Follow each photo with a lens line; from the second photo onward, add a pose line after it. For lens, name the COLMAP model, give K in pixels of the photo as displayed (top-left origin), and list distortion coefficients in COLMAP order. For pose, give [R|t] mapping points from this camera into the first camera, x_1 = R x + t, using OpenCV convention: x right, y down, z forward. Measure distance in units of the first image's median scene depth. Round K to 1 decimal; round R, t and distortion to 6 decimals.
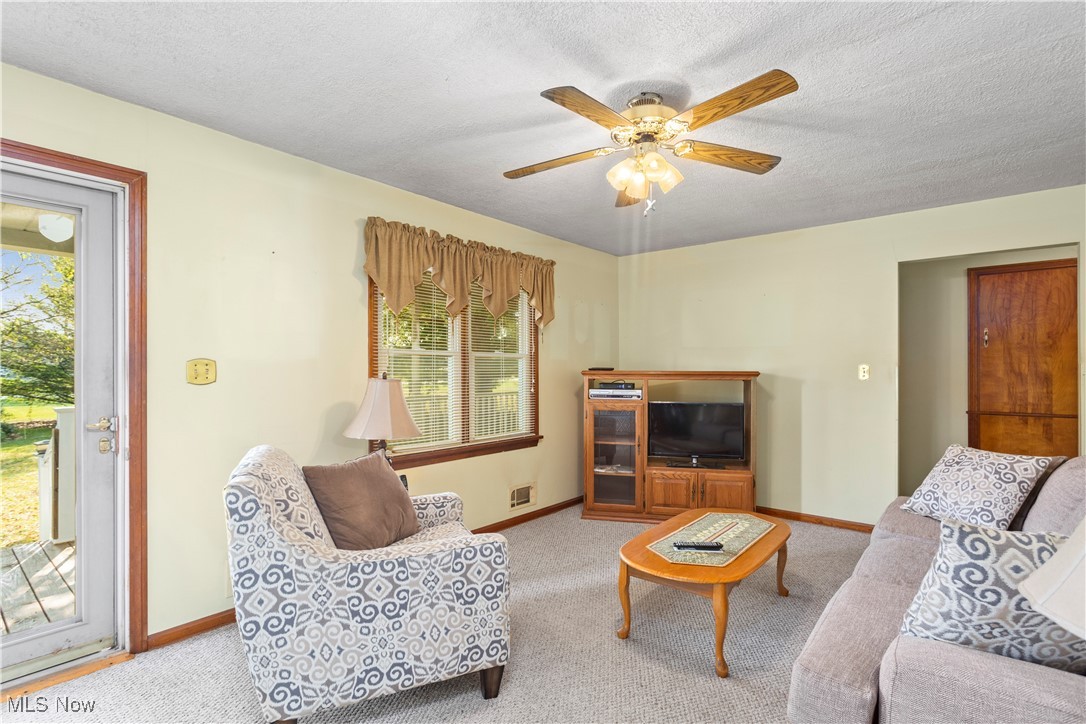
lens RADIAL K [[521.8, 0, 542.6], [0, 521.8, 364.2], [0, 0, 1]] dist [0.002492, 0.001075]
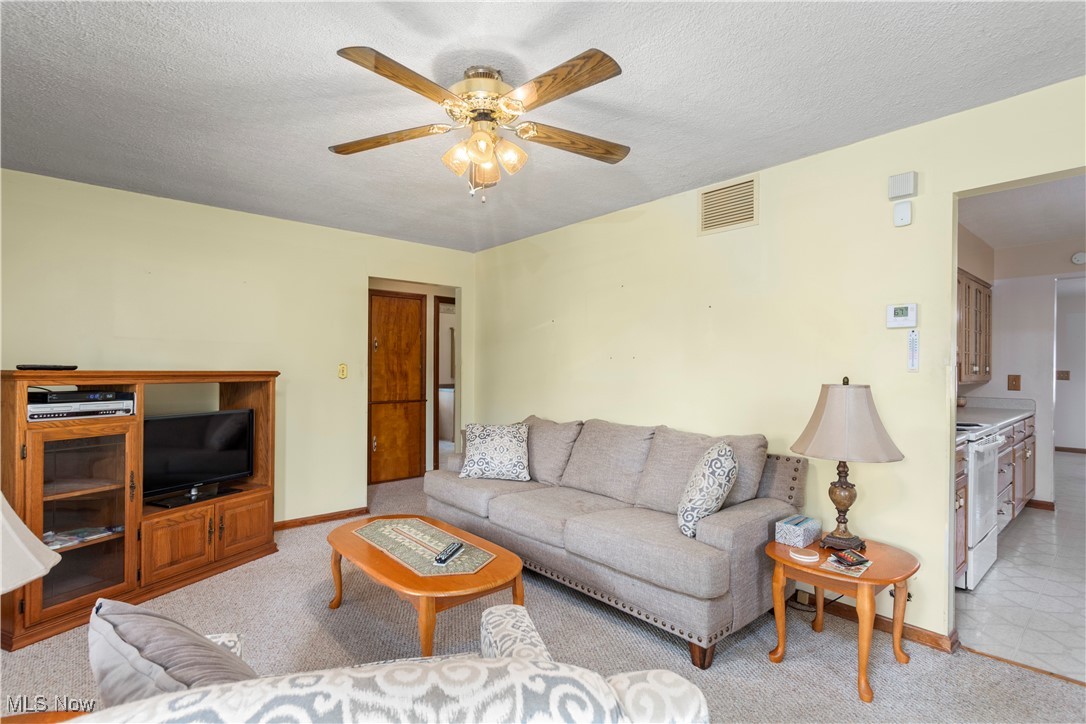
lens RADIAL K [[521.8, 0, 546.2], [0, 521.8, 365.9], [0, 0, 1]] dist [0.002492, 0.001075]
pose [[0.165830, 0.006168, 0.986135, -0.366812], [-0.012367, 0.999915, -0.004175, 0.003019], [-0.986077, -0.011503, 0.165892, 0.388325]]
